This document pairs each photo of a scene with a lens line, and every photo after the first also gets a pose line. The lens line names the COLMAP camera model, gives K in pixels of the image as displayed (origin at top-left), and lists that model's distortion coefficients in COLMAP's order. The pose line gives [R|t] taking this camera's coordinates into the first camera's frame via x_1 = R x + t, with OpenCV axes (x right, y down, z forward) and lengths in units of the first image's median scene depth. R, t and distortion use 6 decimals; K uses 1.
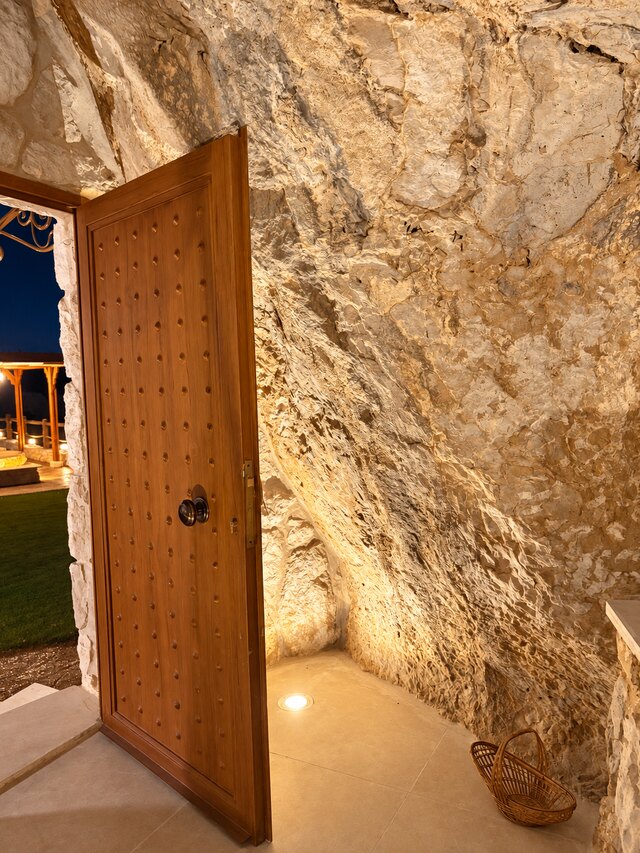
lens RADIAL K [[643.0, 0, 320.0], [0, 643.0, 426.5], [0, 0, 1]] dist [0.041347, -0.061003]
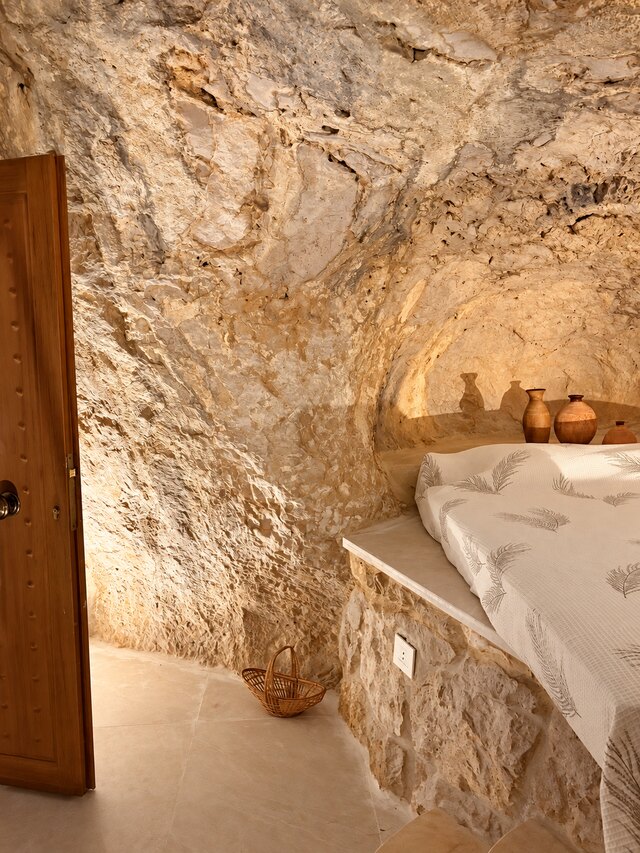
lens RADIAL K [[643.0, 0, 320.0], [0, 643.0, 426.5], [0, 0, 1]] dist [0.041347, -0.061003]
pose [[0.855657, -0.026981, 0.516840, -0.309987], [0.030392, 0.999536, 0.001864, 0.018014], [-0.516650, 0.014113, 0.856080, -0.186545]]
